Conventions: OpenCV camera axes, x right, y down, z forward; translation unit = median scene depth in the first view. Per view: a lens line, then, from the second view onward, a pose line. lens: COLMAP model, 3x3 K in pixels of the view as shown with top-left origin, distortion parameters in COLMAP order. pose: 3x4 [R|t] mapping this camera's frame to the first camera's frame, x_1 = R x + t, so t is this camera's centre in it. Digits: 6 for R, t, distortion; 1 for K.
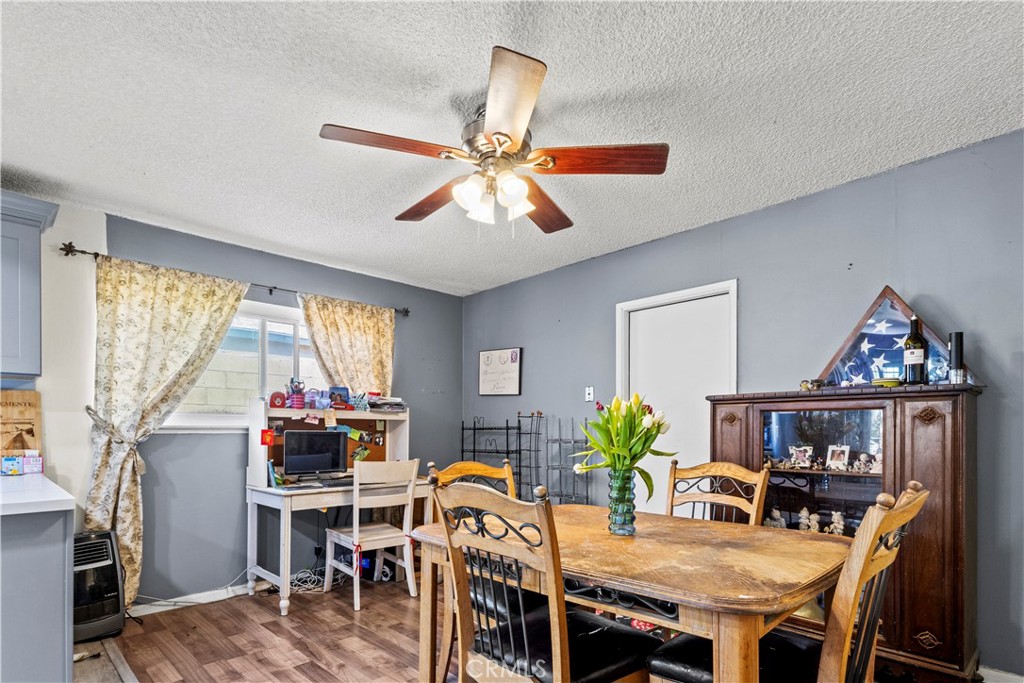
lens RADIAL K [[521.6, 0, 510.2], [0, 521.6, 429.4], [0, 0, 1]] dist [-0.001124, 0.000078]
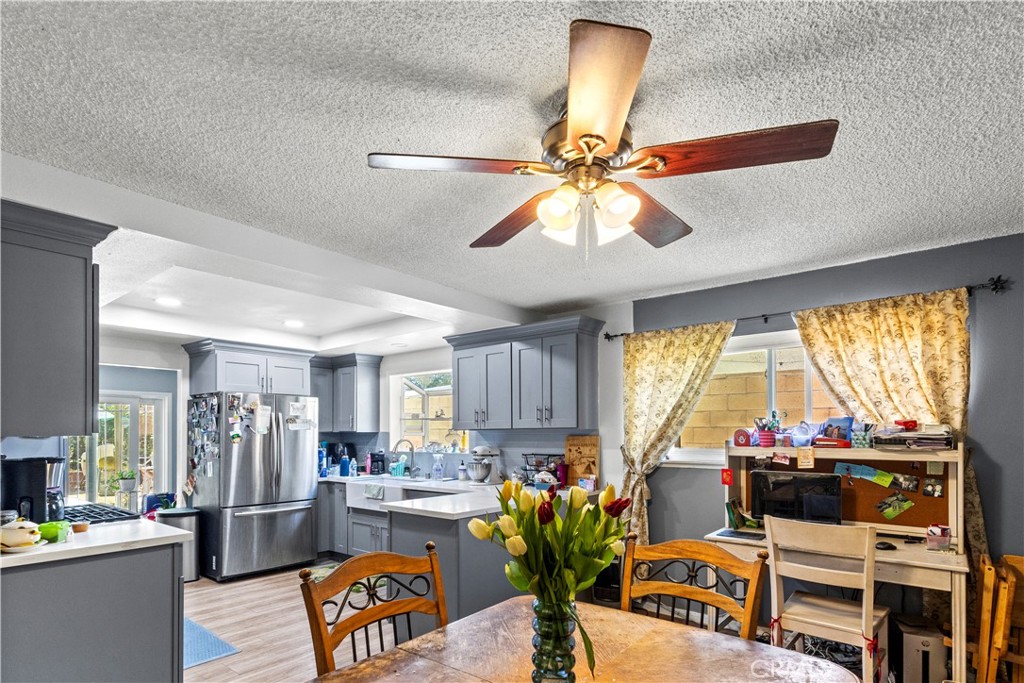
lens RADIAL K [[521.6, 0, 510.2], [0, 521.6, 429.4], [0, 0, 1]] dist [-0.001124, 0.000078]
pose [[0.102889, -0.008466, -0.994657, 0.462856], [0.001396, 0.999964, -0.008366, -0.065383], [0.994692, -0.000528, 0.102897, 0.487231]]
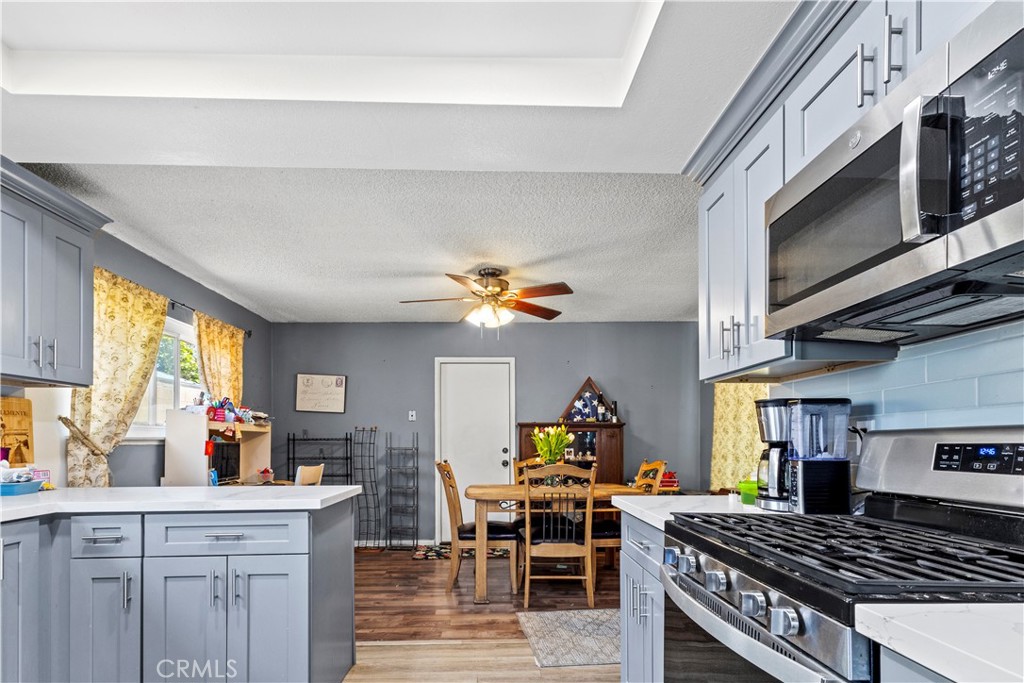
lens RADIAL K [[513.1, 0, 513.4], [0, 513.1, 437.2], [0, 0, 1]] dist [-0.000512, -0.000139]
pose [[0.678959, 0.004293, 0.734164, -0.811985], [-0.001342, 0.999988, -0.004607, -0.003125], [-0.734175, 0.002142, 0.678957, -0.192698]]
